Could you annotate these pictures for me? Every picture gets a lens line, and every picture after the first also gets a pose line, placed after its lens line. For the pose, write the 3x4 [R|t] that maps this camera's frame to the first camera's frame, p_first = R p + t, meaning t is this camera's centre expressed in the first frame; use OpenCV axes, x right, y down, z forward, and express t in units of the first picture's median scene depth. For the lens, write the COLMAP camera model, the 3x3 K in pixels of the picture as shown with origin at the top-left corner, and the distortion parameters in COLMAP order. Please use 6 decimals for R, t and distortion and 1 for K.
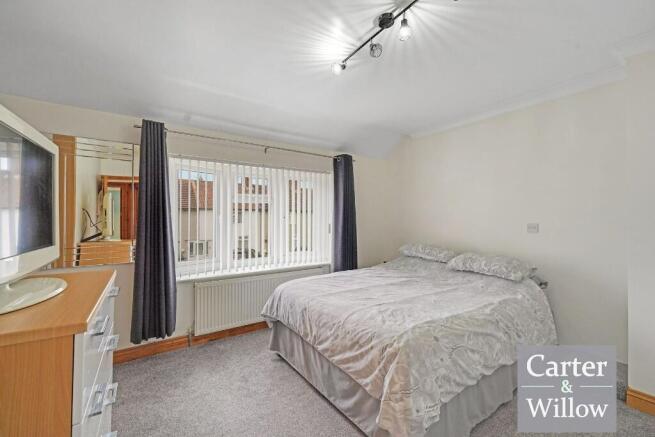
lens RADIAL K [[269.1, 0, 325.8], [0, 269.1, 216.5], [0, 0, 1]] dist [-0.000432, -0.000092]
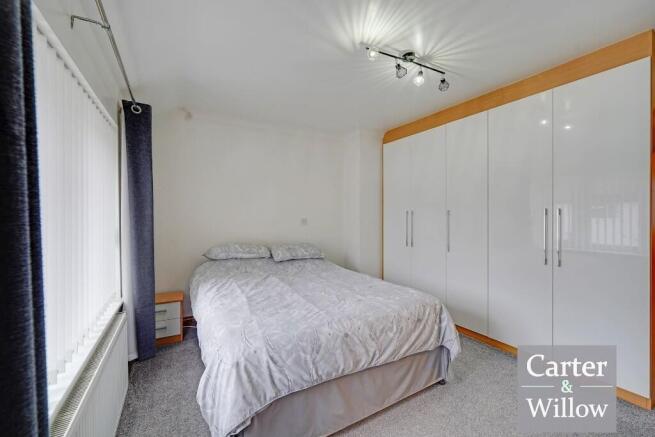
lens RADIAL K [[269.1, 0, 325.8], [0, 269.1, 216.5], [0, 0, 1]] dist [-0.000432, -0.000092]
pose [[0.084996, -0.005123, 0.996368, -0.924058], [-0.008086, 0.999950, 0.005831, 0.009249], [-0.996348, -0.008553, 0.084951, 1.108439]]
